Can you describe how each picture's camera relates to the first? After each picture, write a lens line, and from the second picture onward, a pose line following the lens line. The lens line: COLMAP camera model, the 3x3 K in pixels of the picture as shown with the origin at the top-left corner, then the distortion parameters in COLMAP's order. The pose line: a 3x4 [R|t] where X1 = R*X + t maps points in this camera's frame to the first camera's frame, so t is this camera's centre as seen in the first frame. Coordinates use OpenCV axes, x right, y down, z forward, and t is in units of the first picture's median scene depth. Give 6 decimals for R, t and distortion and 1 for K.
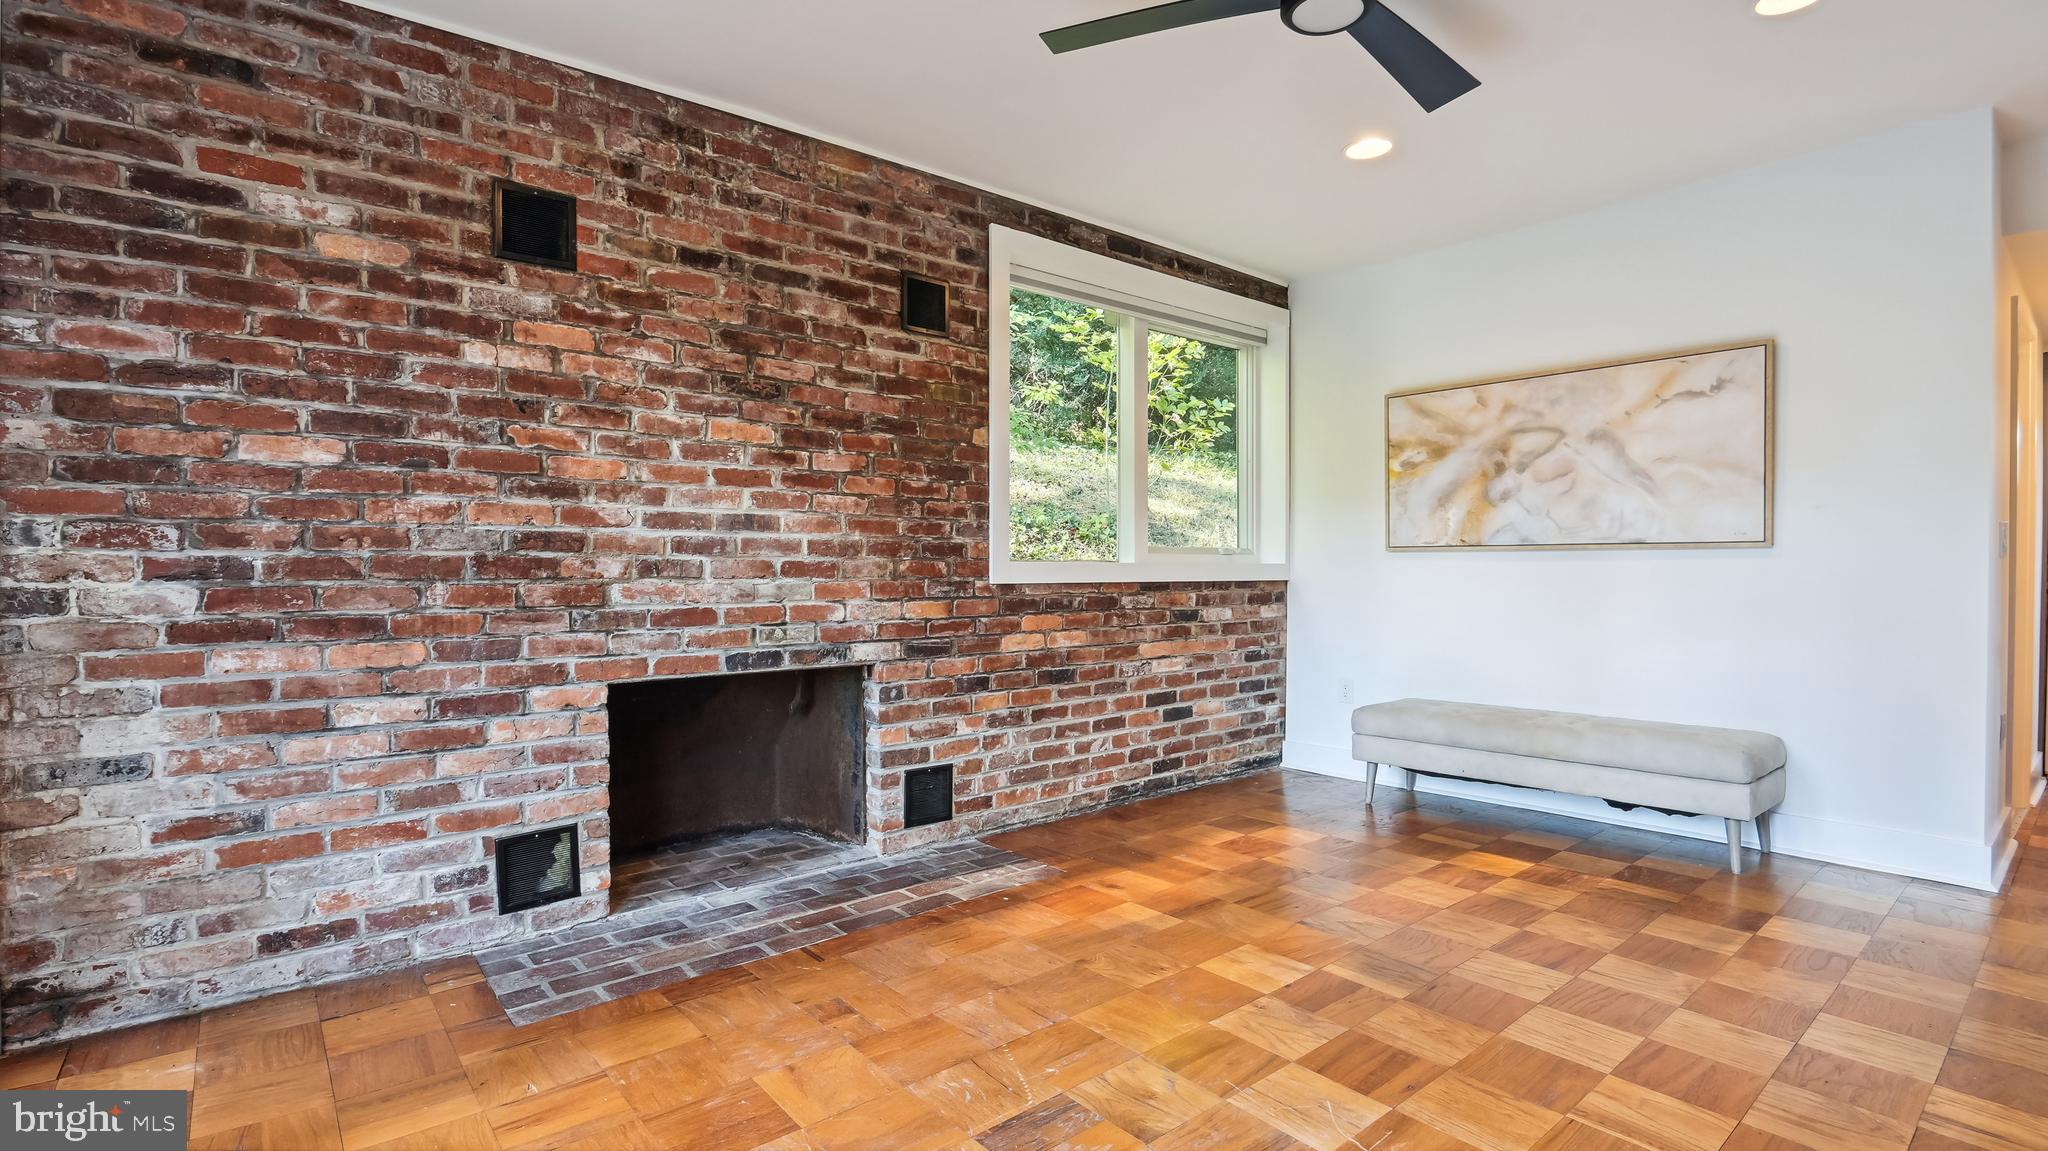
lens RADIAL K [[975.3, 0, 1032.2], [0, 975.3, 581.7], [0, 0, 1]] dist [0.006535, -0.006353]
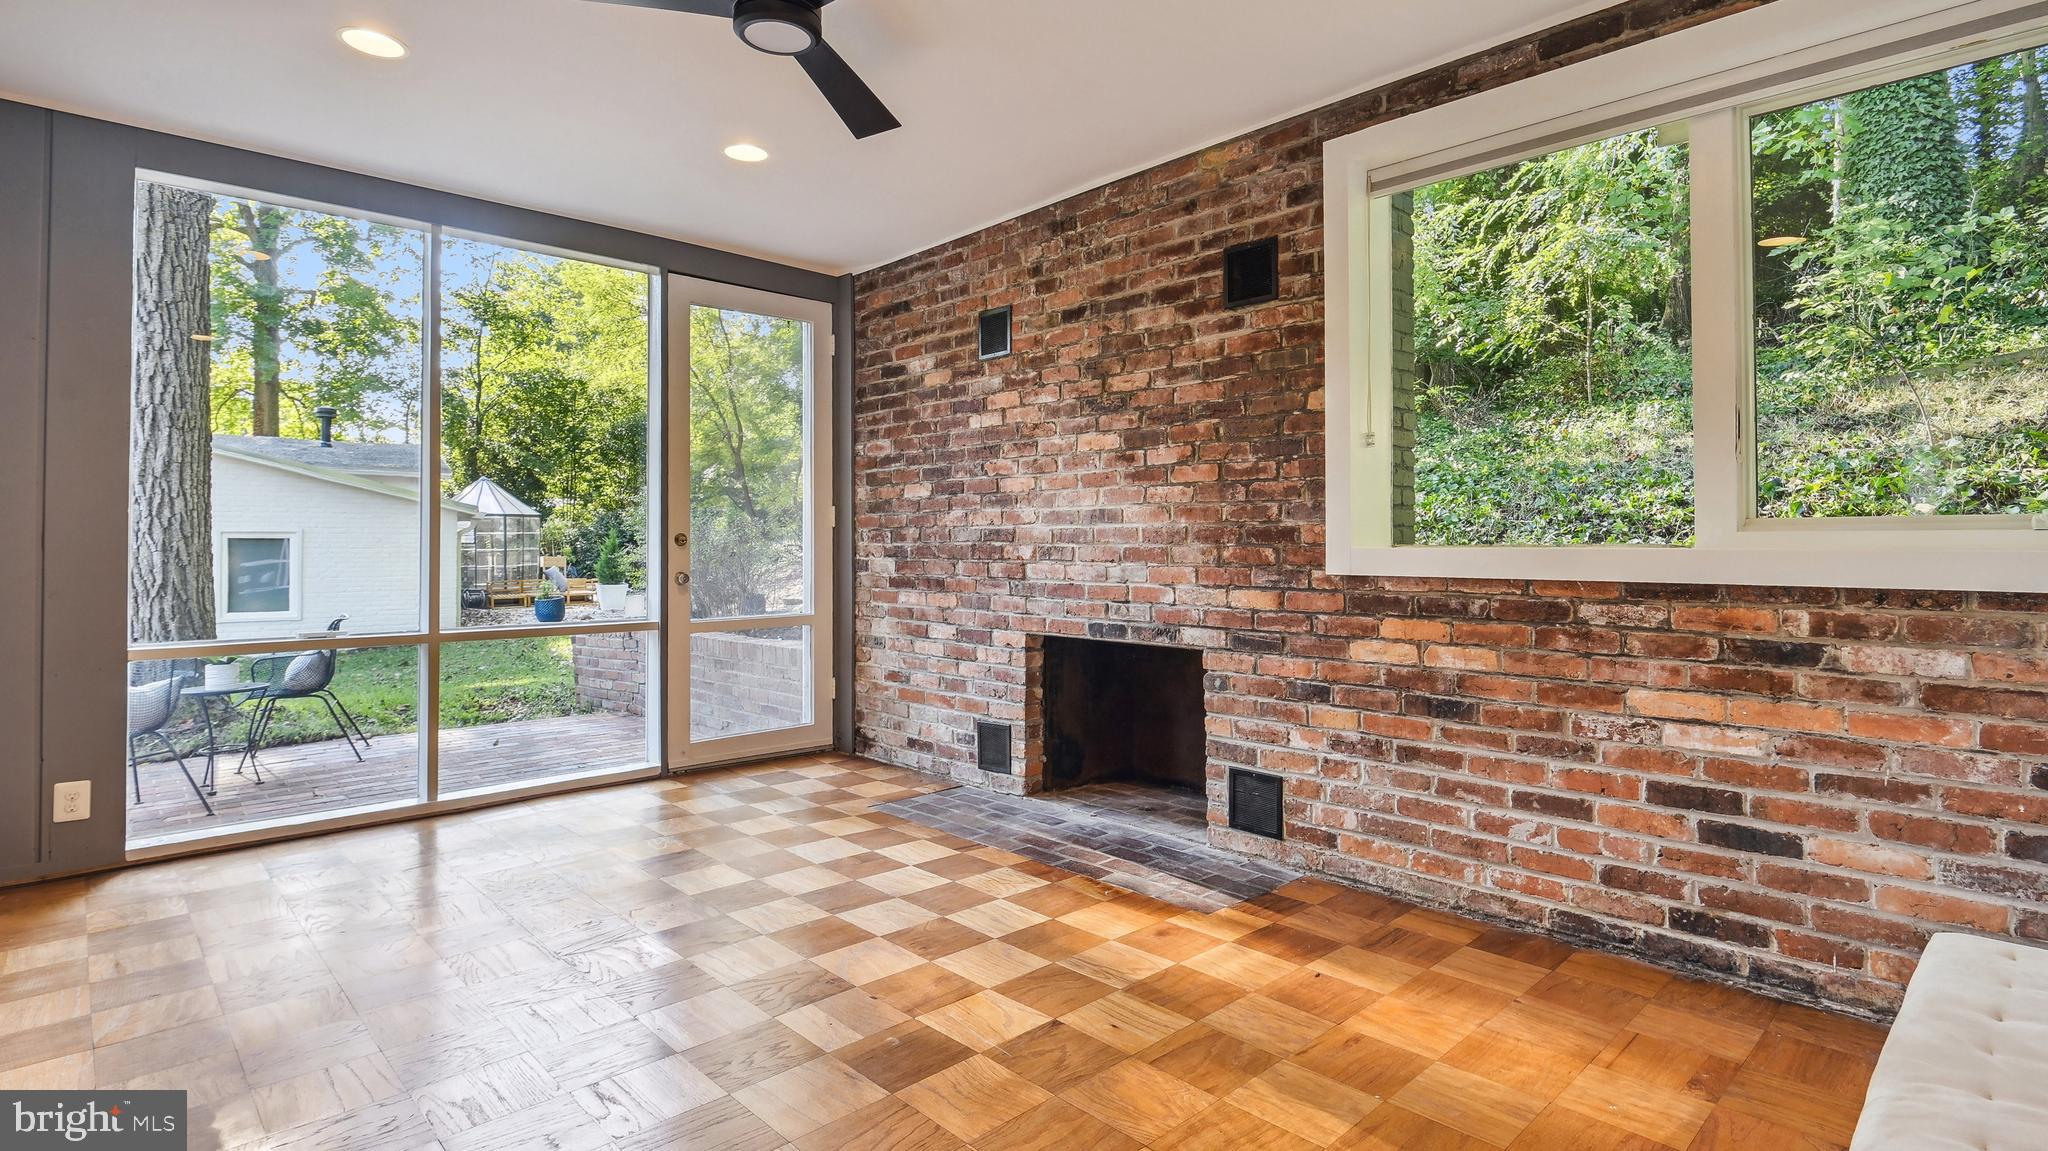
lens RADIAL K [[975.3, 0, 1027.0], [0, 975.3, 561.0], [0, 0, 1]] dist [0.006535, -0.006353]
pose [[0.079523, 0.004890, -0.996821, 0.831425], [-0.028422, 0.999593, 0.002636, -0.004814], [0.996428, 0.028122, 0.079629, 0.742920]]
